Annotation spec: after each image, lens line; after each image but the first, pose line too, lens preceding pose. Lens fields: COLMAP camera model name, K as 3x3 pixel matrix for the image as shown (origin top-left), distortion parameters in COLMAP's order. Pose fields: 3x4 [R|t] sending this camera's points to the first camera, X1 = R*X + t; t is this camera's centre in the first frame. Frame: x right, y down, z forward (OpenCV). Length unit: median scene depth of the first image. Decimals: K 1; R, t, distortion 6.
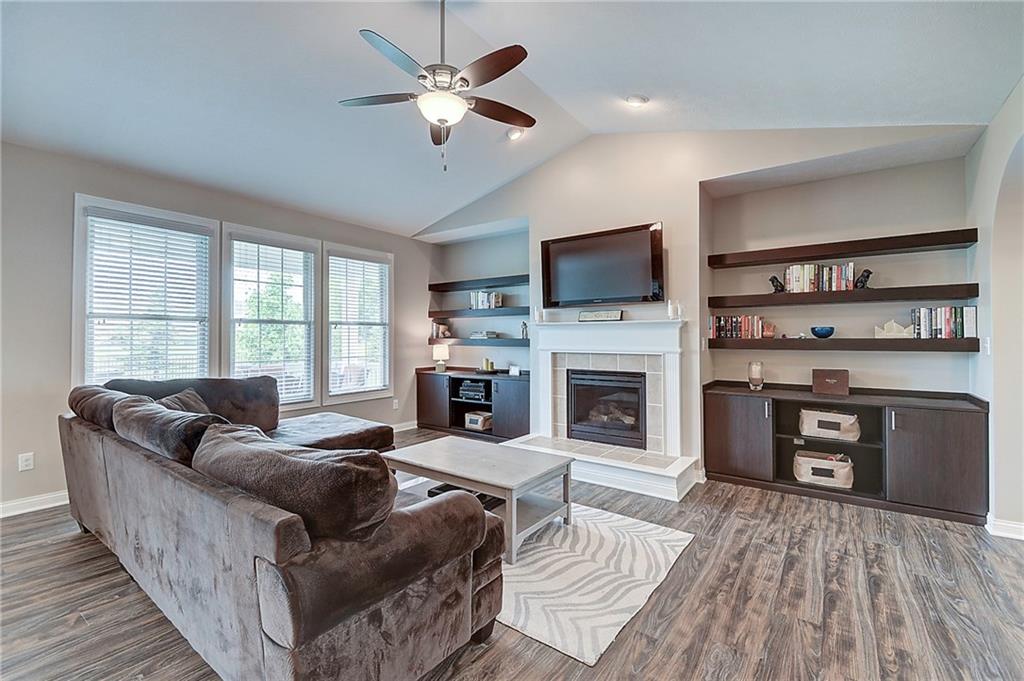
lens RADIAL K [[445.3, 0, 512.1], [0, 445.3, 331.6], [0, 0, 1]] dist [0.023762, -0.015796]
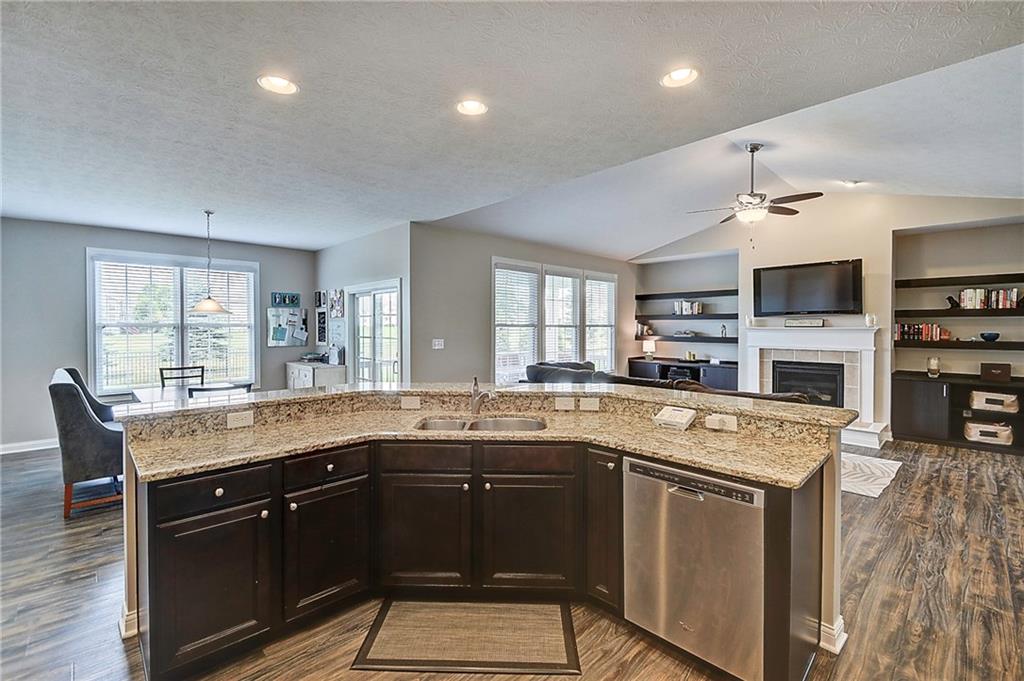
lens RADIAL K [[445.3, 0, 512.1], [0, 445.3, 331.6], [0, 0, 1]] dist [0.023762, -0.015796]
pose [[0.983898, 0.004970, -0.178662, -0.491001], [-0.000709, 0.999714, 0.023906, -0.044599], [0.178730, -0.023395, 0.983620, -0.599675]]
